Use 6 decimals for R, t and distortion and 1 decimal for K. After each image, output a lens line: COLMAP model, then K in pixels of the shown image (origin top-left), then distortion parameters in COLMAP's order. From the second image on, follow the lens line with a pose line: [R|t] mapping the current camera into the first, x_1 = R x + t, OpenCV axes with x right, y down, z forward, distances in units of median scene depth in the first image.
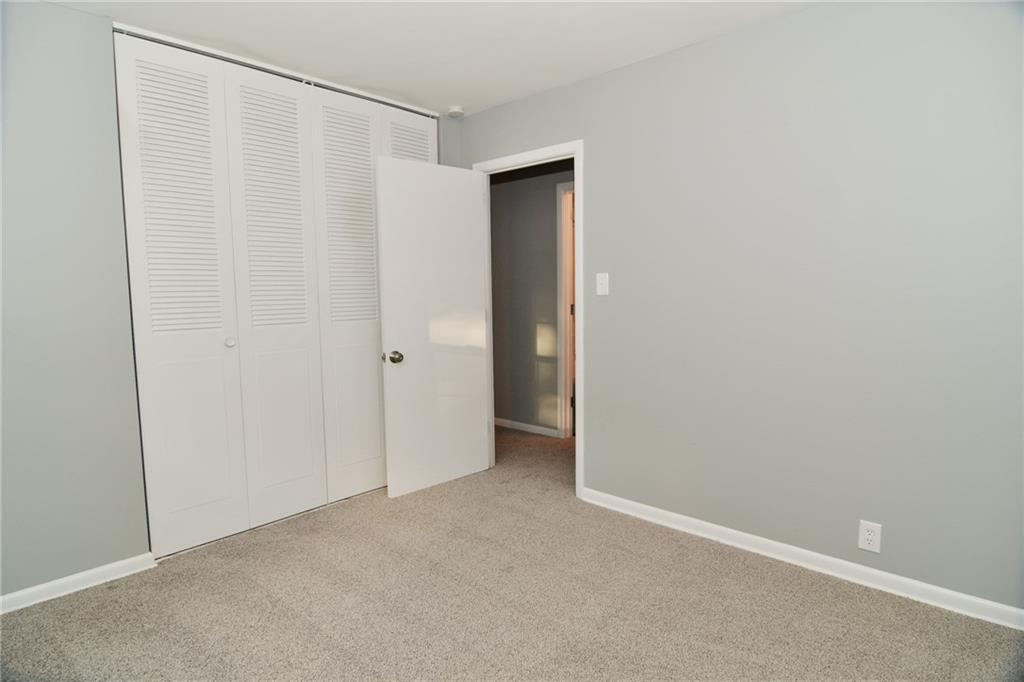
lens RADIAL K [[554.4, 0, 512.0], [0, 554.4, 341.0], [0, 0, 1]] dist [0.000331, -0.000354]
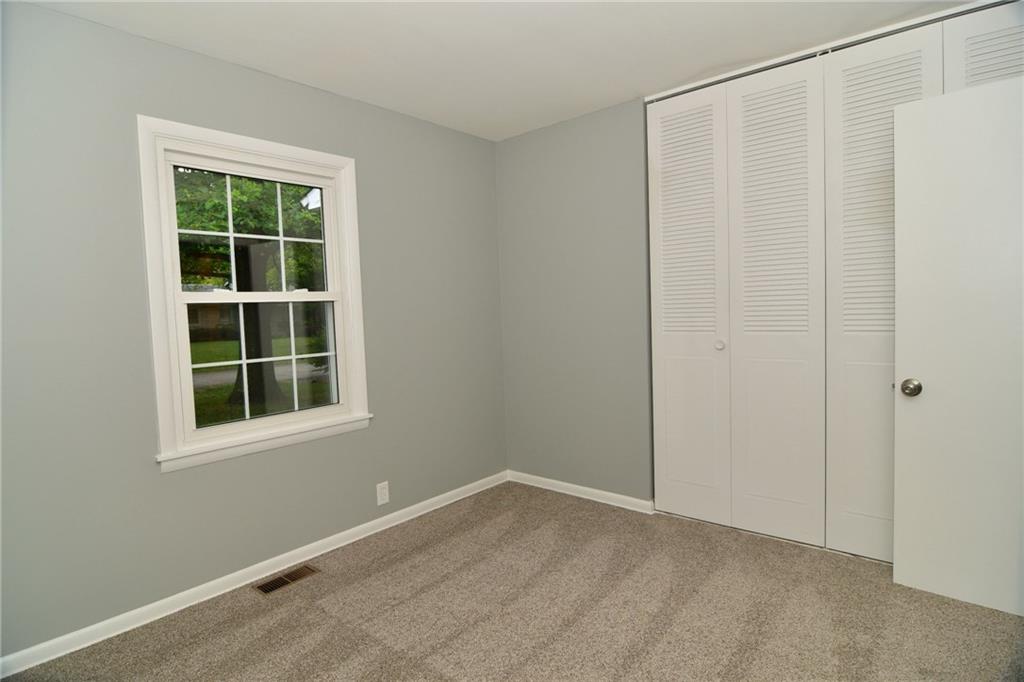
lens RADIAL K [[554.4, 0, 512.0], [0, 554.4, 341.0], [0, 0, 1]] dist [0.000331, -0.000354]
pose [[0.046579, 0.068530, -0.996561, 0.511896], [-0.066310, 0.995656, 0.065369, -0.045859], [0.996711, 0.063037, 0.050921, 0.516688]]
